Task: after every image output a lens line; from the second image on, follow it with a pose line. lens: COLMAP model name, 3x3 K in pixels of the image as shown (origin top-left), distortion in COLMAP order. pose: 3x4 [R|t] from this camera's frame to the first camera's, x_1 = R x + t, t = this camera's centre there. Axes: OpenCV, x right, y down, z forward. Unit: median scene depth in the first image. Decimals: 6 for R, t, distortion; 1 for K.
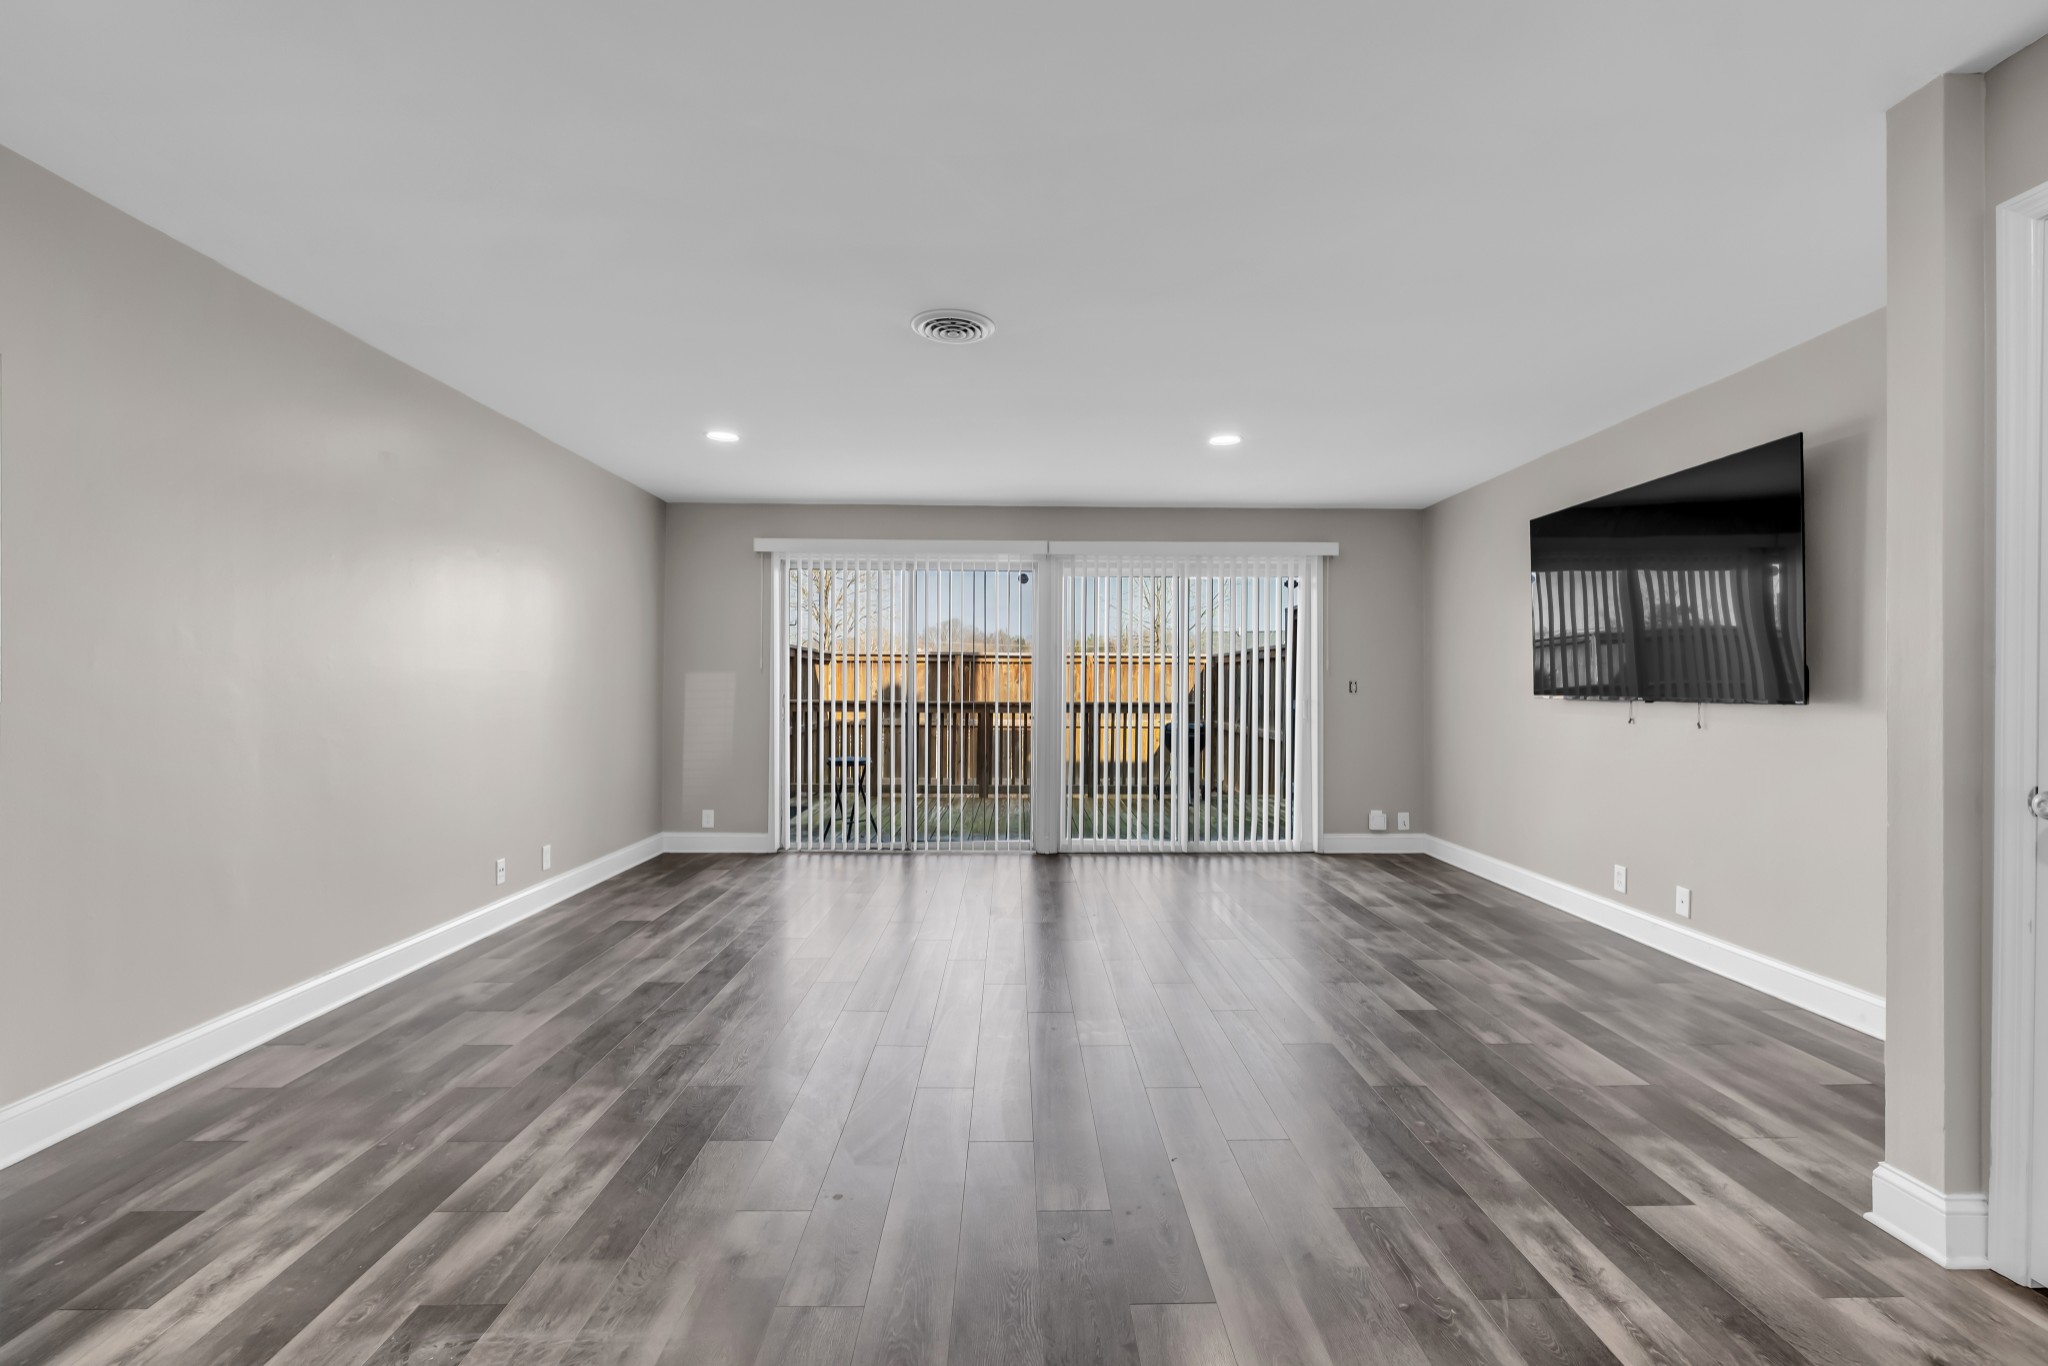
lens RADIAL K [[893.6, 0, 1041.4], [0, 893.6, 679.6], [0, 0, 1]] dist [-0.000842, -0.000495]
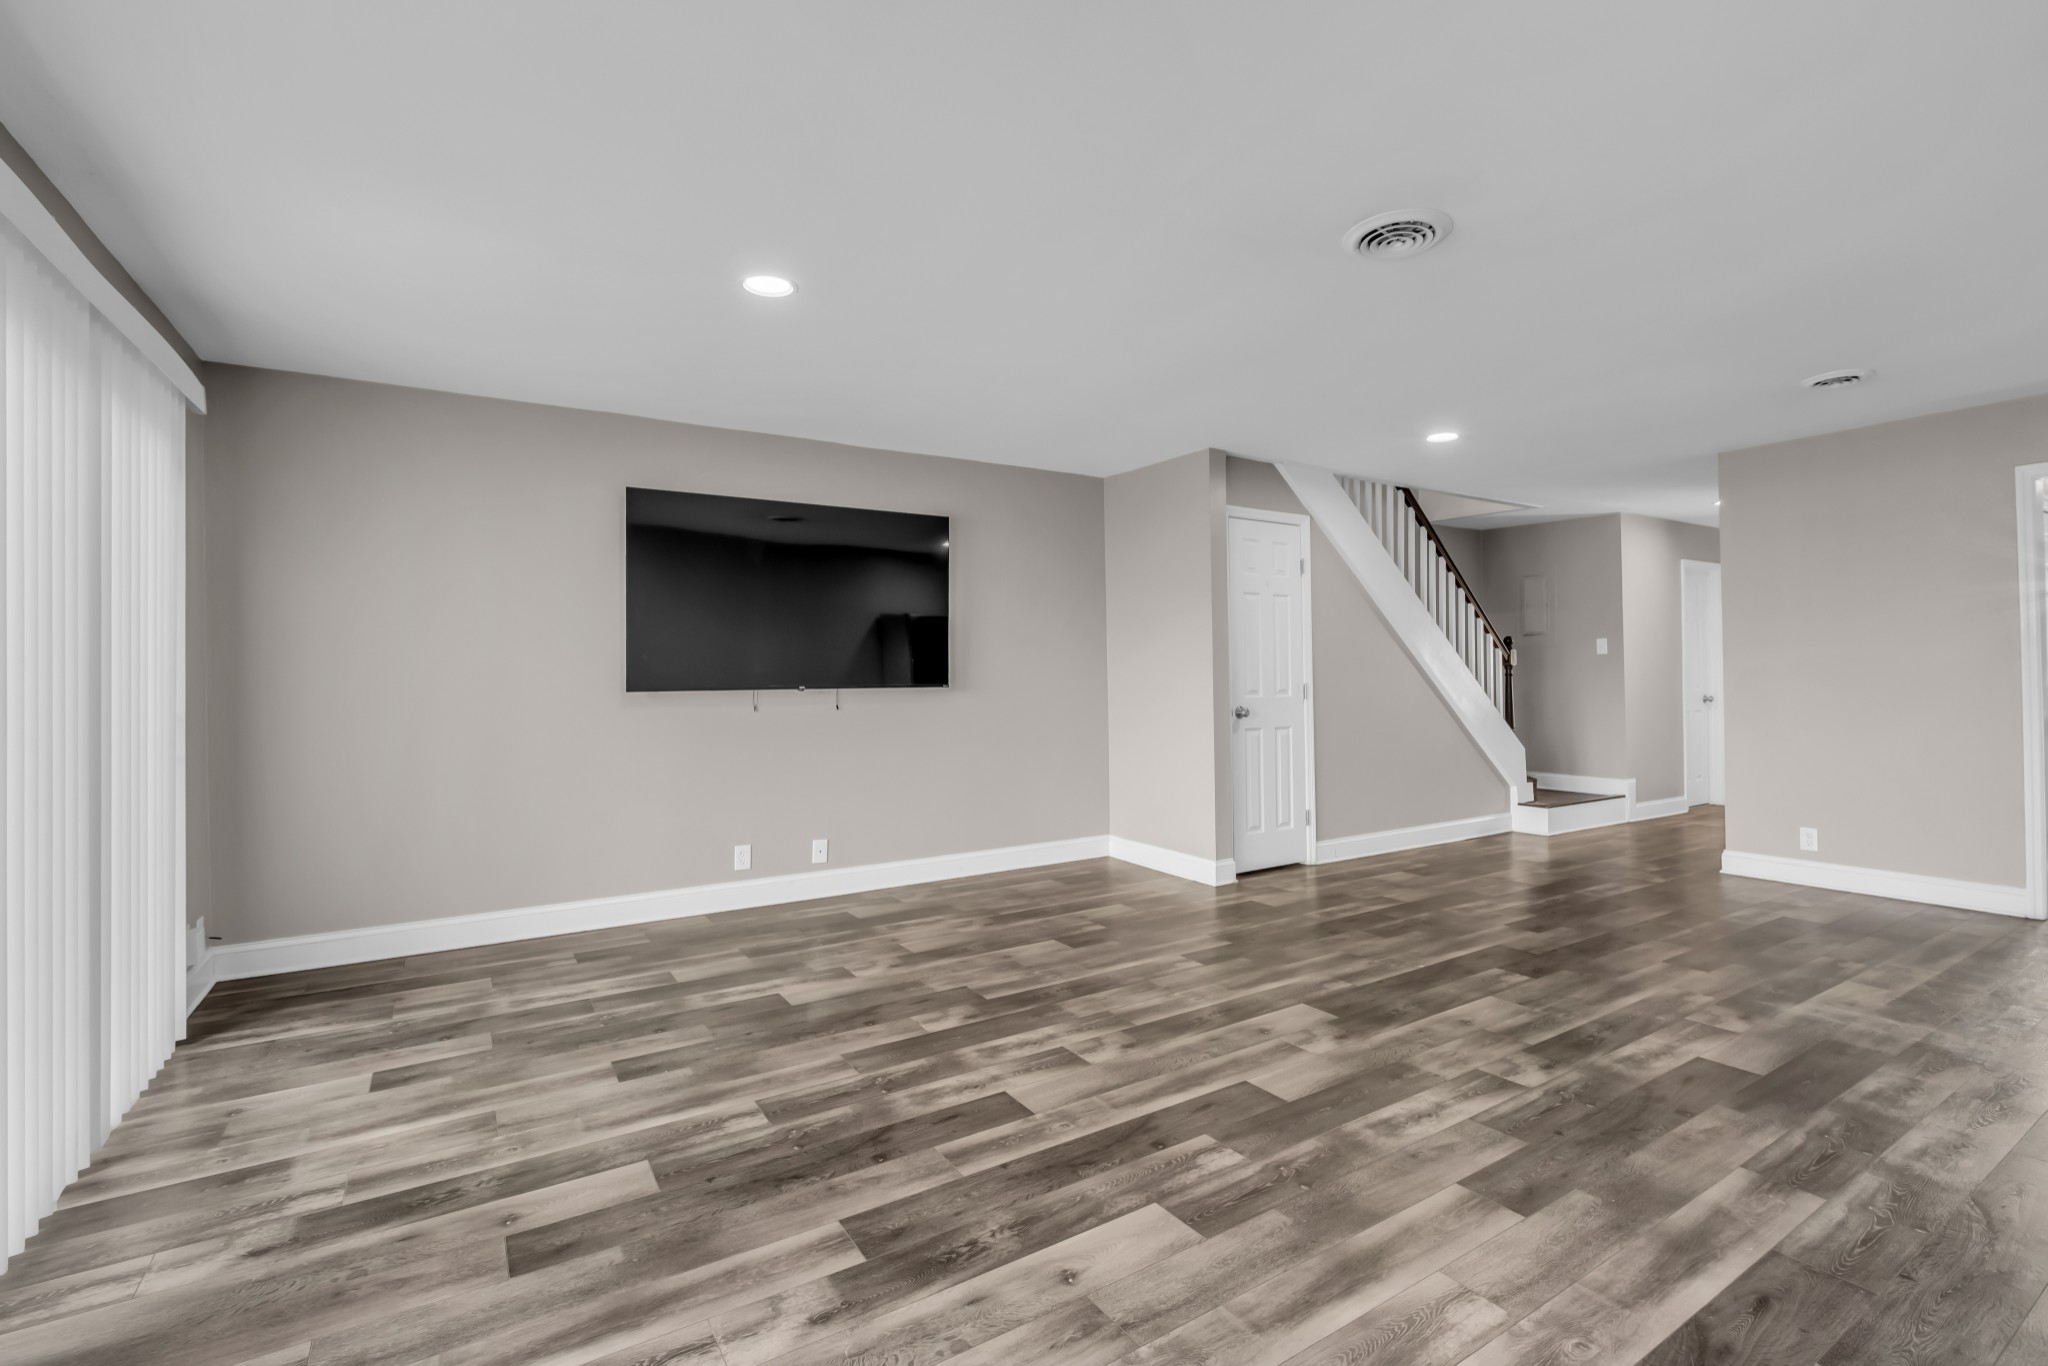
lens RADIAL K [[922.5, 0, 1028.2], [0, 922.5, 672.6], [0, 0, 1]] dist [-0.001245, -0.000140]
pose [[-0.508514, 0.002212, 0.861051, -0.366208], [0.000755, 0.999997, -0.002123, 0.002381], [-0.861053, -0.000430, -0.508514, 0.969483]]
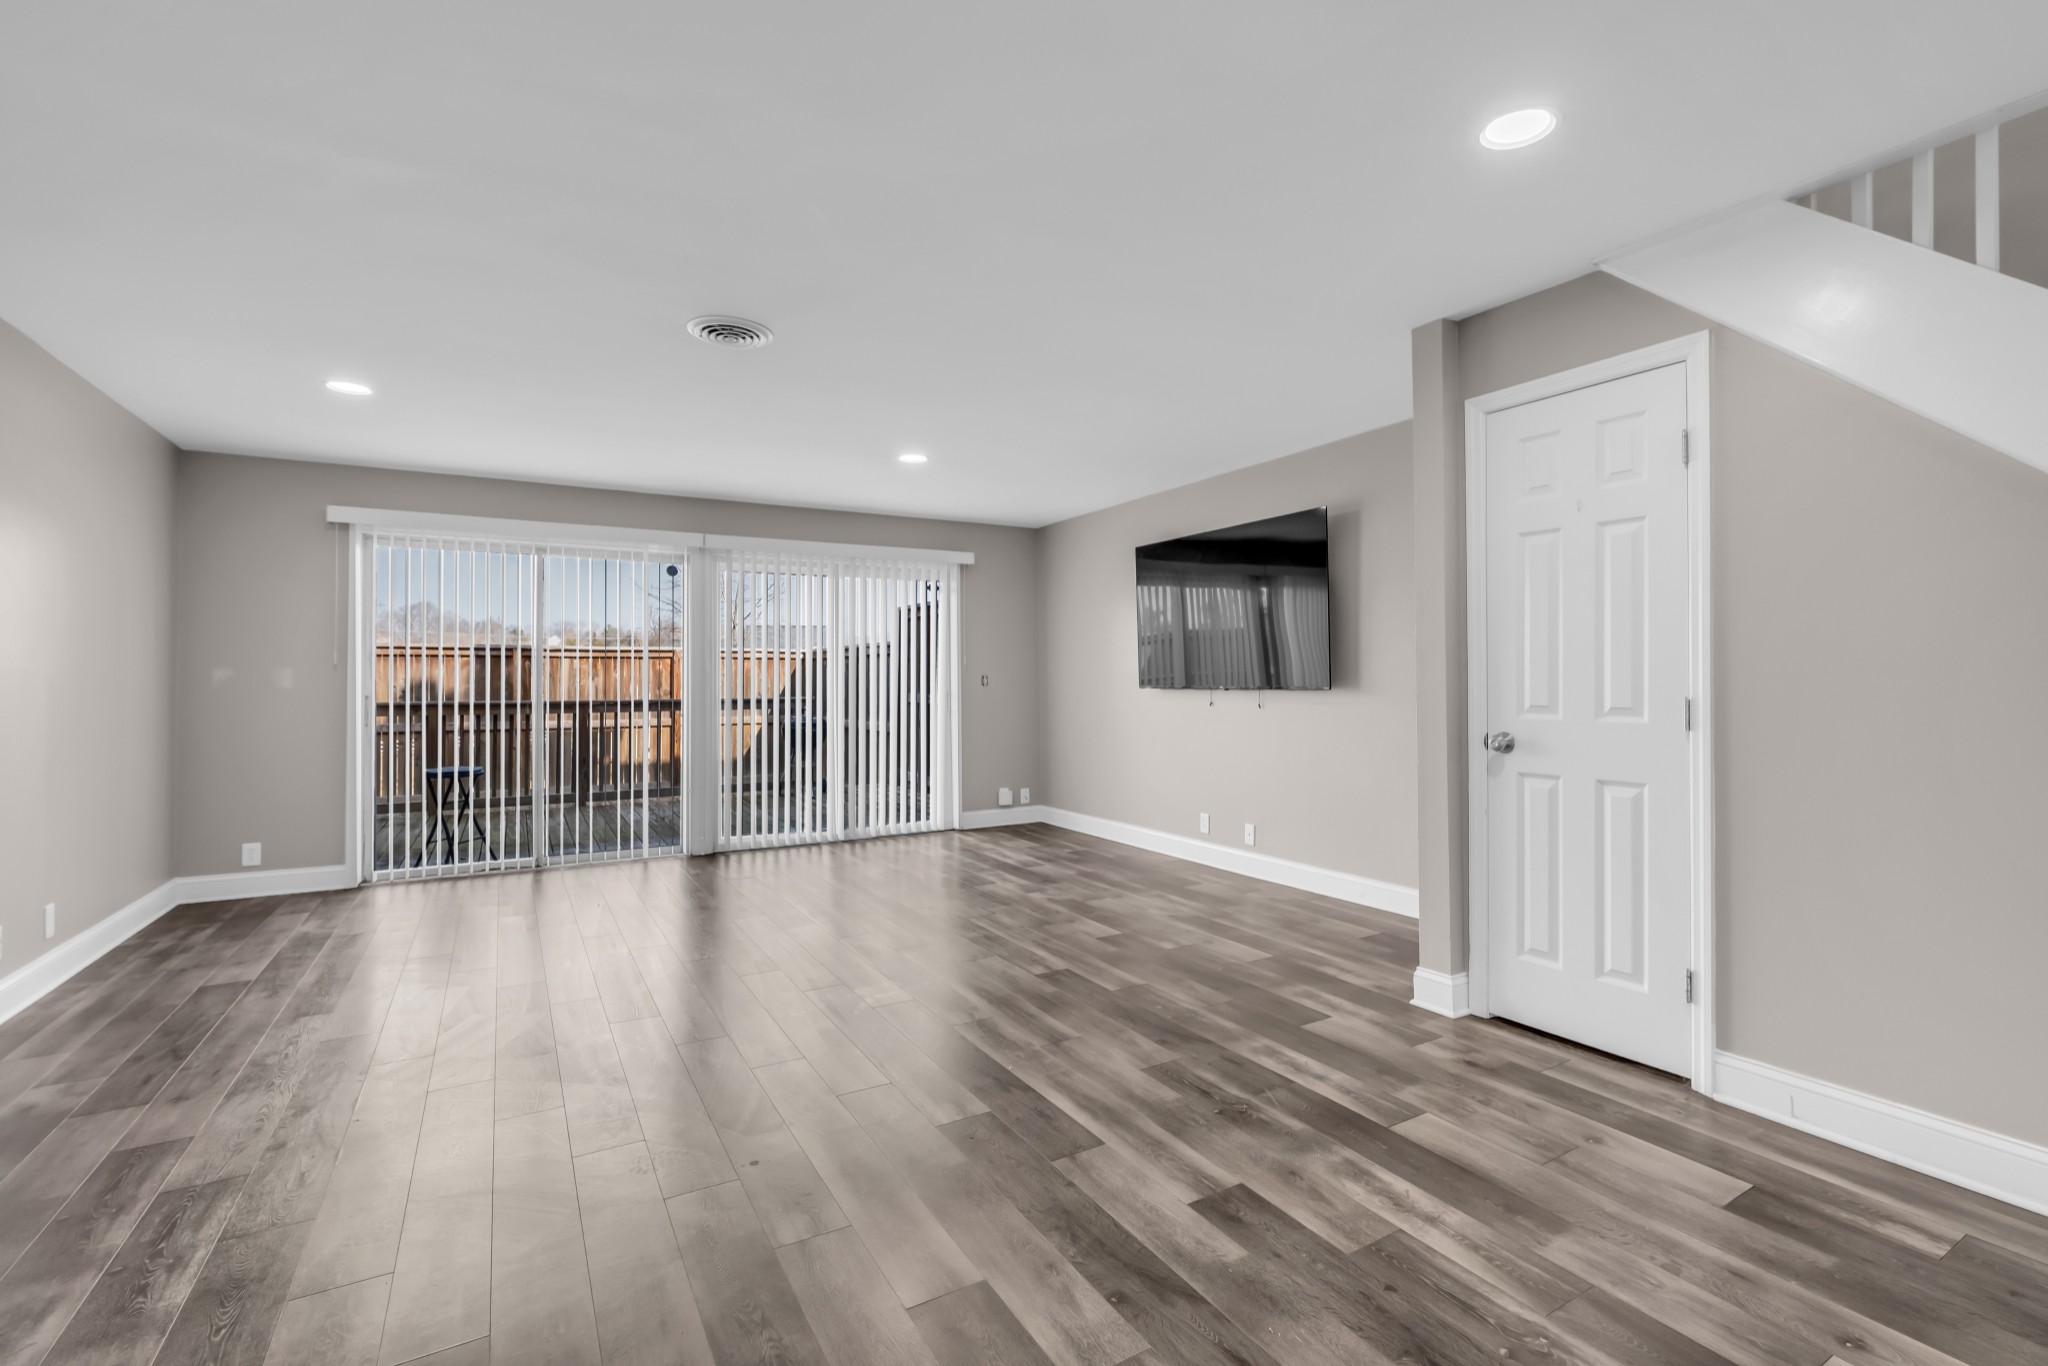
lens RADIAL K [[898.0, 0, 1043.1], [0, 898.0, 664.0], [0, 0, 1]] dist [-0.002455, -0.000060]
pose [[0.873686, 0.000401, 0.486490, -0.161325], [0.005159, 0.999936, -0.010089, -0.001274], [-0.486463, 0.011324, 0.873628, -0.039484]]
